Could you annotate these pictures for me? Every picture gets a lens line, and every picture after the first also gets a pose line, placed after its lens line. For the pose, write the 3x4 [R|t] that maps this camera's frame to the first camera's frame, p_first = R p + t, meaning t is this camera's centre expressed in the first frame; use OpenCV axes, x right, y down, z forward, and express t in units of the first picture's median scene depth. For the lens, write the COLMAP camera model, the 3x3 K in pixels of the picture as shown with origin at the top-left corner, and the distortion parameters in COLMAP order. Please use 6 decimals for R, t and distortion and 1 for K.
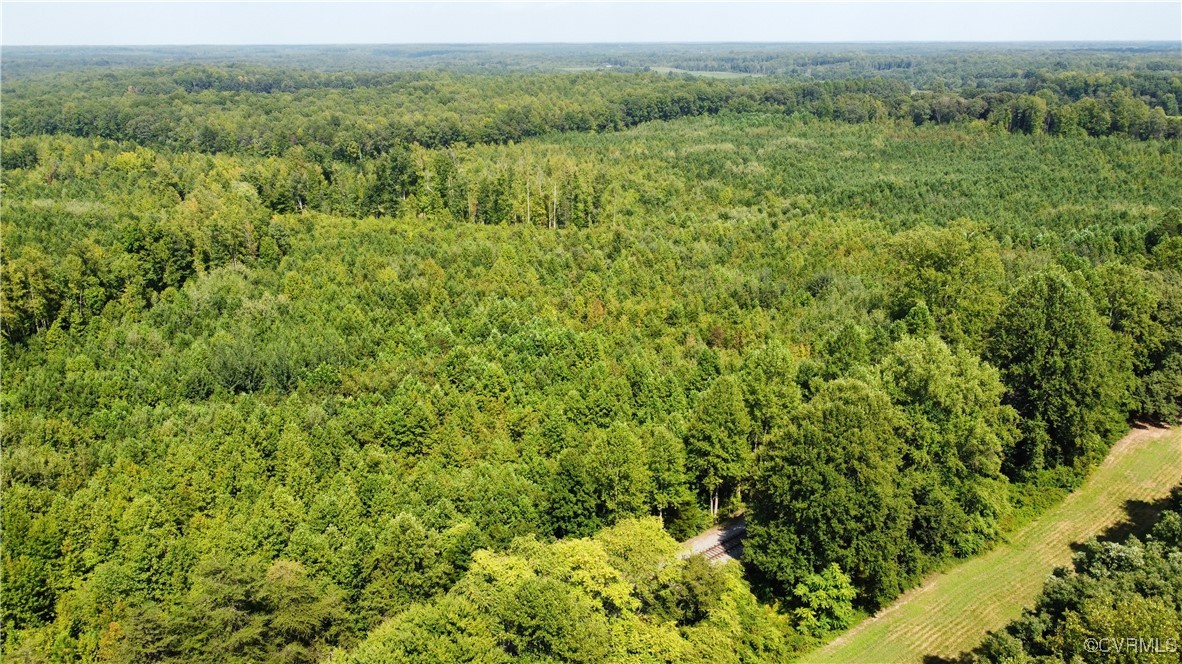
lens RADIAL K [[894.0, 0, 589.3], [0, 894.0, 332.7], [0, 0, 1]] dist [-0.000835, -0.002632]
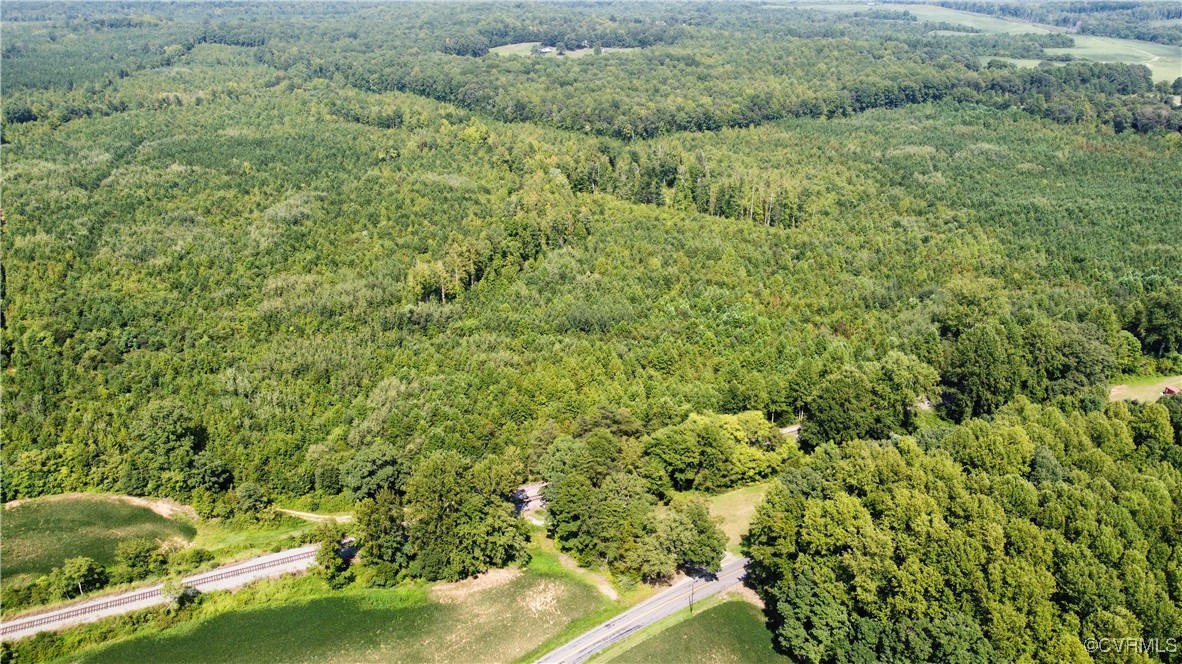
lens RADIAL K [[894.0, 0, 592.1], [0, 894.0, 333.0], [0, 0, 1]] dist [-0.000835, -0.002632]
pose [[0.962721, 0.112527, -0.245980, 0.059323], [-0.088803, 0.990443, 0.105531, -0.069019], [0.255505, -0.079753, 0.963513, -0.443720]]
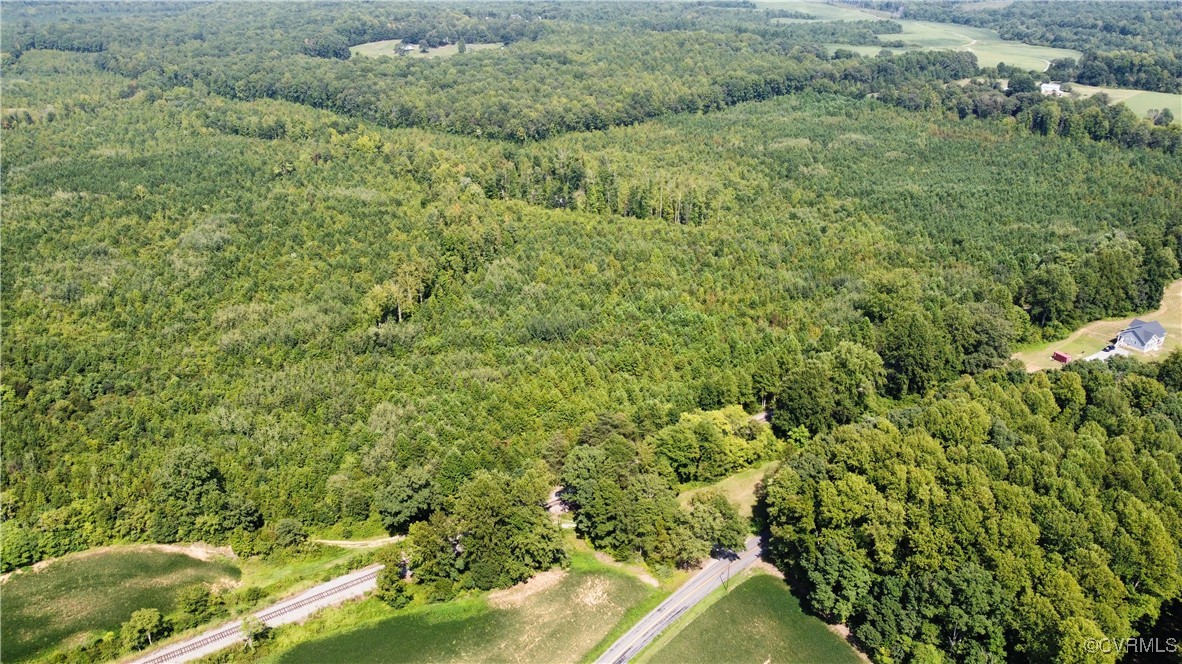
lens RADIAL K [[894.0, 0, 591.7], [0, 894.0, 331.8], [0, 0, 1]] dist [-0.000835, -0.002632]
pose [[0.995355, 0.041159, -0.087027, -0.045186], [-0.031379, 0.993336, 0.110902, -0.093730], [0.091012, -0.107657, 0.990014, -0.525192]]
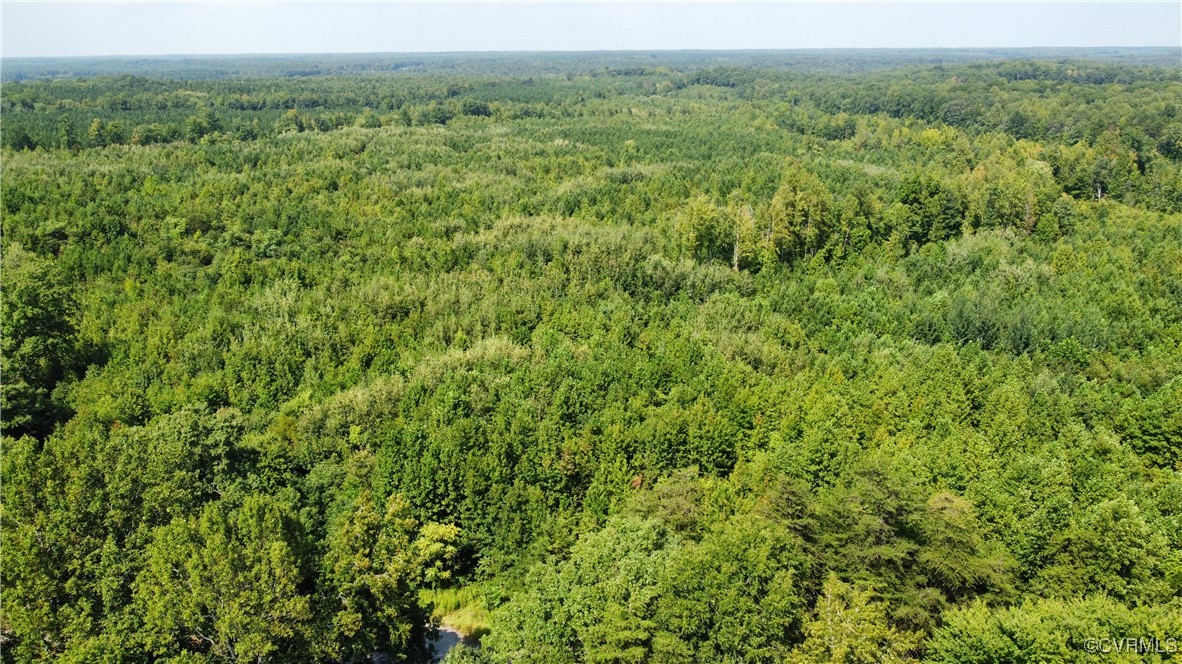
lens RADIAL K [[894.0, 0, 592.1], [0, 894.0, 338.7], [0, 0, 1]] dist [-0.000835, -0.002632]
pose [[0.671233, 0.225798, -0.706018, -0.001913], [-0.224019, 0.969730, 0.097157, 0.027089], [0.706585, 0.092946, 0.701498, 0.039174]]
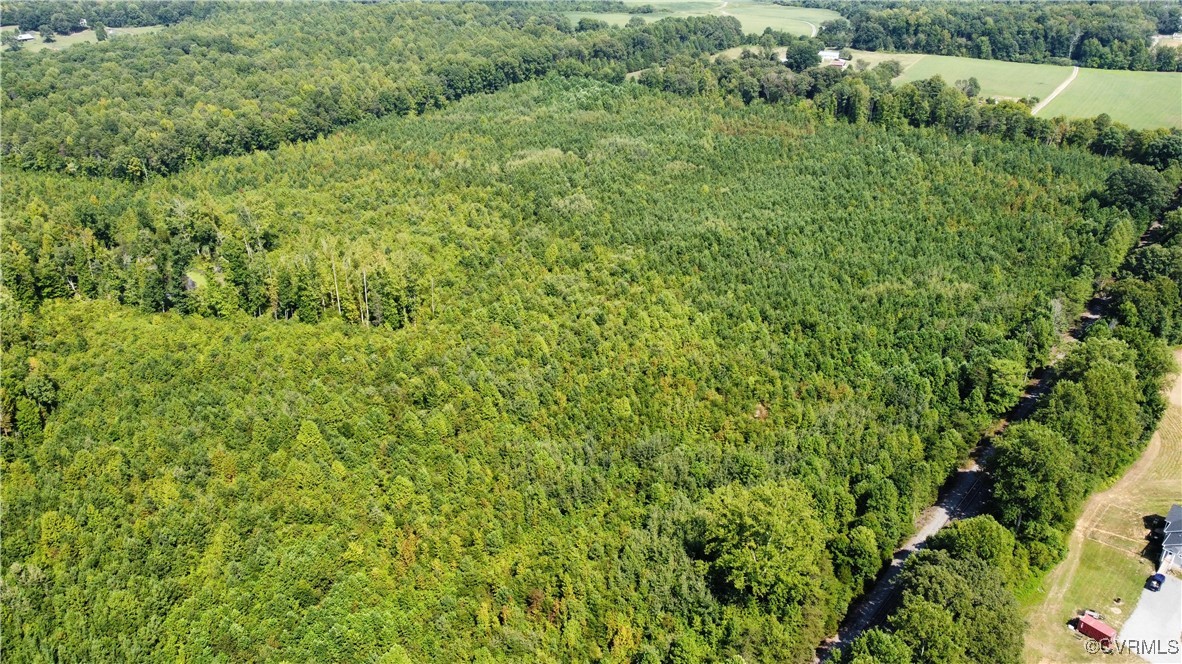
lens RADIAL K [[894.0, 0, 587.9], [0, 894.0, 333.9], [0, 0, 1]] dist [-0.000835, -0.002632]
pose [[0.984893, -0.077040, 0.155084, 0.039937], [0.054310, 0.987821, 0.145807, -0.221726], [-0.164428, -0.135181, 0.977082, 0.061955]]
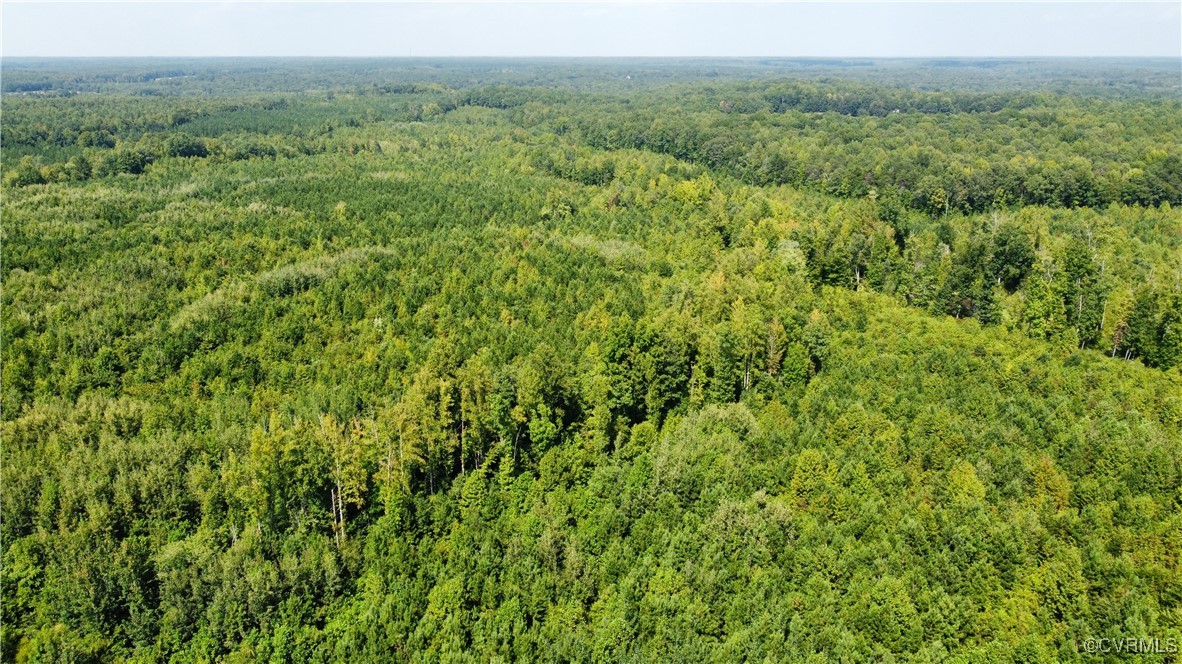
lens RADIAL K [[894.0, 0, 590.9], [0, 894.0, 336.9], [0, 0, 1]] dist [-0.000835, -0.002632]
pose [[0.815388, 0.177919, -0.550897, -0.083597], [-0.182349, 0.982096, 0.047284, -0.097132], [0.549447, 0.061901, 0.833233, 0.255202]]
